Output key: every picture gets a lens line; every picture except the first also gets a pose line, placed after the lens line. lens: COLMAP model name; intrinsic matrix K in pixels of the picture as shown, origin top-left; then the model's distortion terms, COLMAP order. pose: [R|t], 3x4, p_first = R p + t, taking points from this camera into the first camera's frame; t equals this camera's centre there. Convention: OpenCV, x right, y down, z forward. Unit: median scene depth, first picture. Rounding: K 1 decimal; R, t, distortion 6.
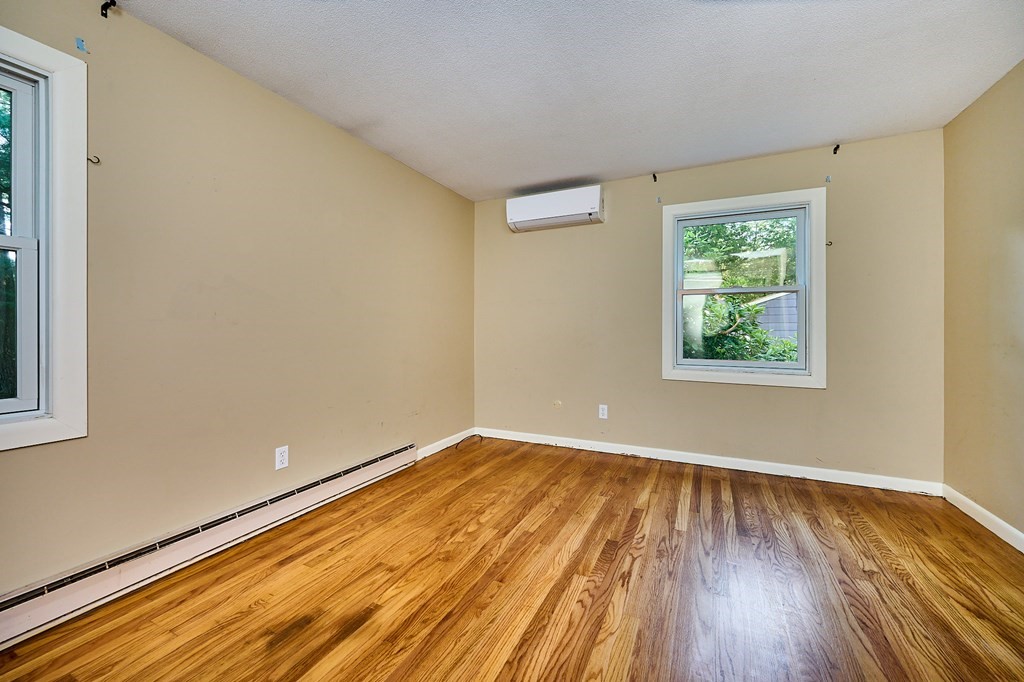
lens RADIAL K [[439.5, 0, 512.6], [0, 439.5, 332.5], [0, 0, 1]] dist [-0.001068, -0.000013]
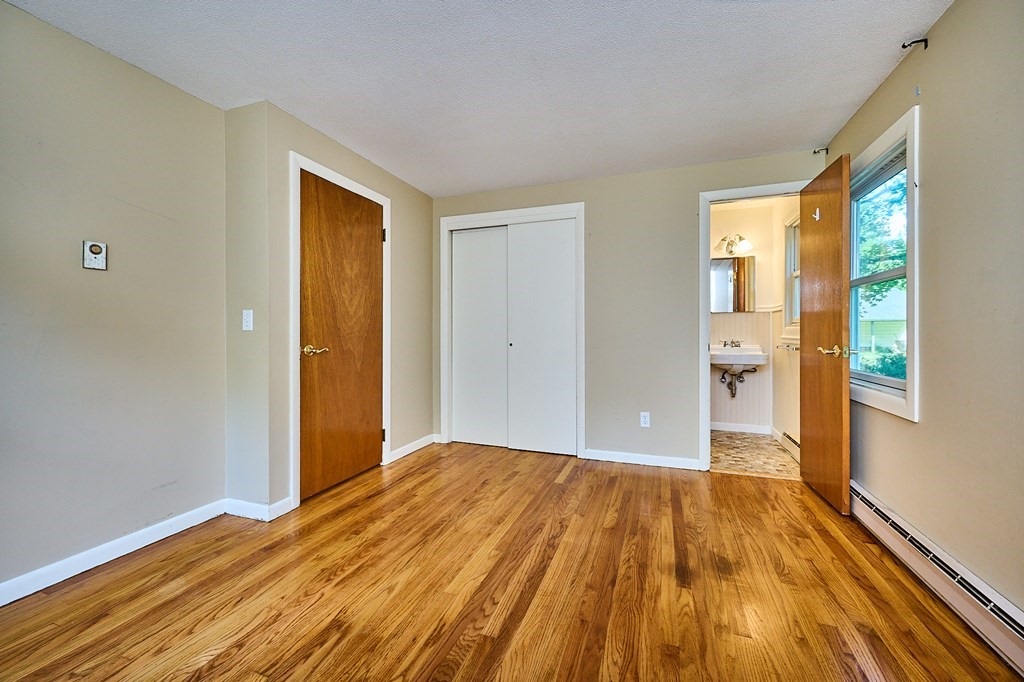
lens RADIAL K [[409.5, 0, 515.2], [0, 409.5, 334.6], [0, 0, 1]] dist [0.002801, 0.000185]
pose [[-0.995099, 0.002362, -0.098856, 0.200902], [0.001408, 0.999952, 0.009715, -0.009639], [0.098874, 0.009528, -0.995054, 1.943393]]
